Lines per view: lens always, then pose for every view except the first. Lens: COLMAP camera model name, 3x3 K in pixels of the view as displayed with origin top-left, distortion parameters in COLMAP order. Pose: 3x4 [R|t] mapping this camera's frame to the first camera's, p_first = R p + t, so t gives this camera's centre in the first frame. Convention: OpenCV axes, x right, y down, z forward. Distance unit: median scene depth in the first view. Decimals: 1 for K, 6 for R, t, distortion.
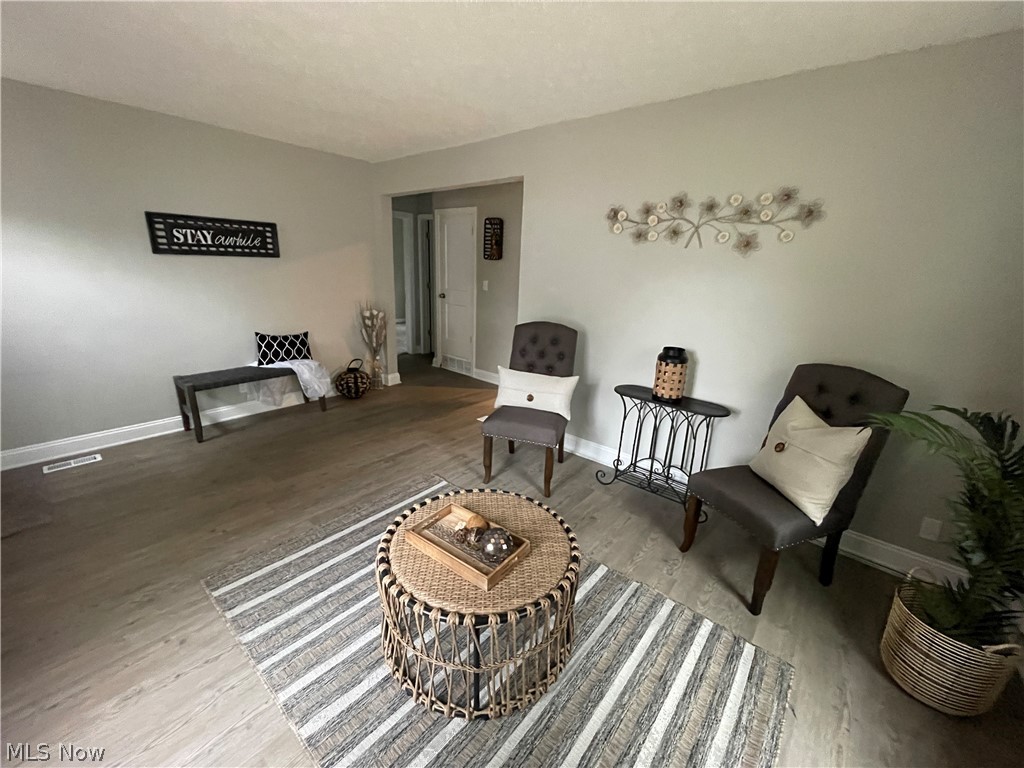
lens RADIAL K [[413.3, 0, 514.9], [0, 413.3, 388.2], [0, 0, 1]] dist [-0.006135, 0.002644]
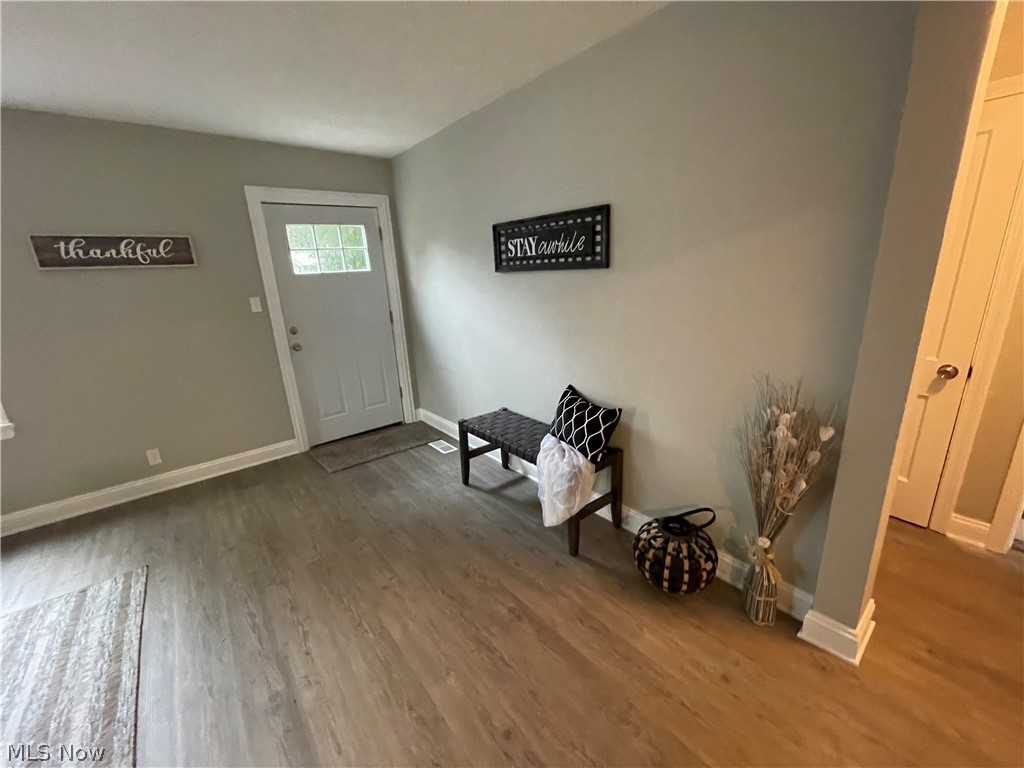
lens RADIAL K [[413.3, 0, 512.1], [0, 413.3, 385.1], [0, 0, 1]] dist [-0.006135, 0.002644]
pose [[-0.189850, 0.241906, -0.951545, 0.009027], [-0.246556, 0.926368, 0.284698, -0.352557], [0.950351, 0.288659, -0.116227, 1.169780]]
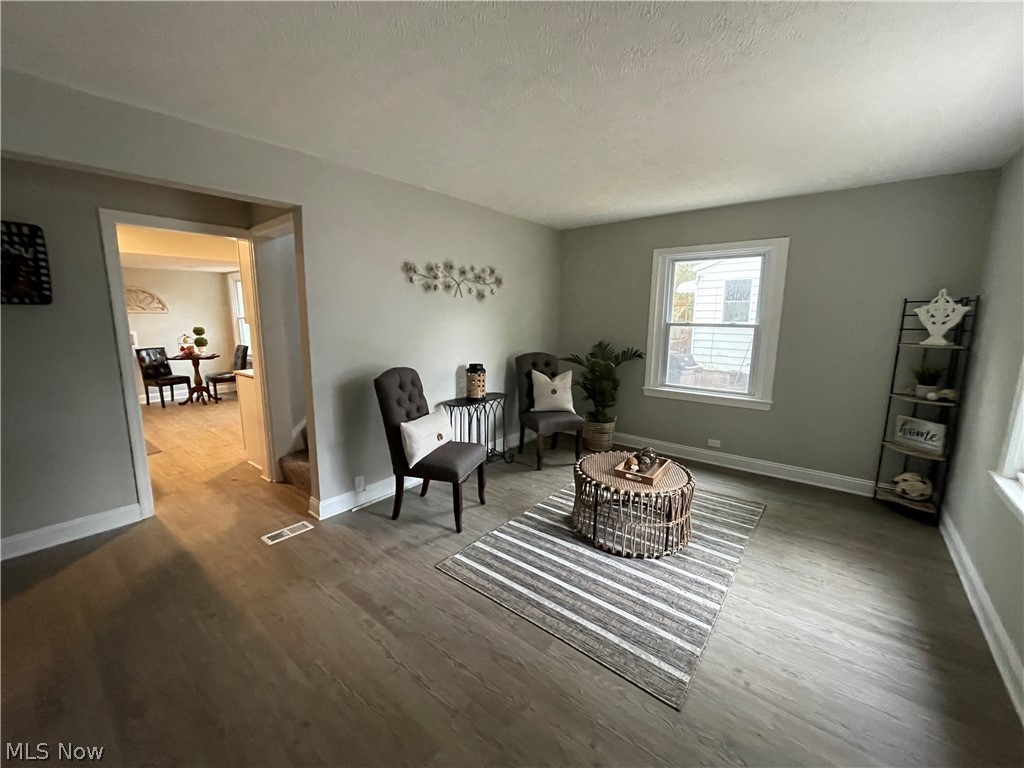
lens RADIAL K [[413.3, 0, 512.3], [0, 413.3, 384.1], [0, 0, 1]] dist [-0.006135, 0.002644]
pose [[-0.021889, -0.207673, 0.977953, -0.847226], [0.285994, 0.936010, 0.205167, -0.232259], [-0.957981, 0.284180, 0.038905, 0.660341]]
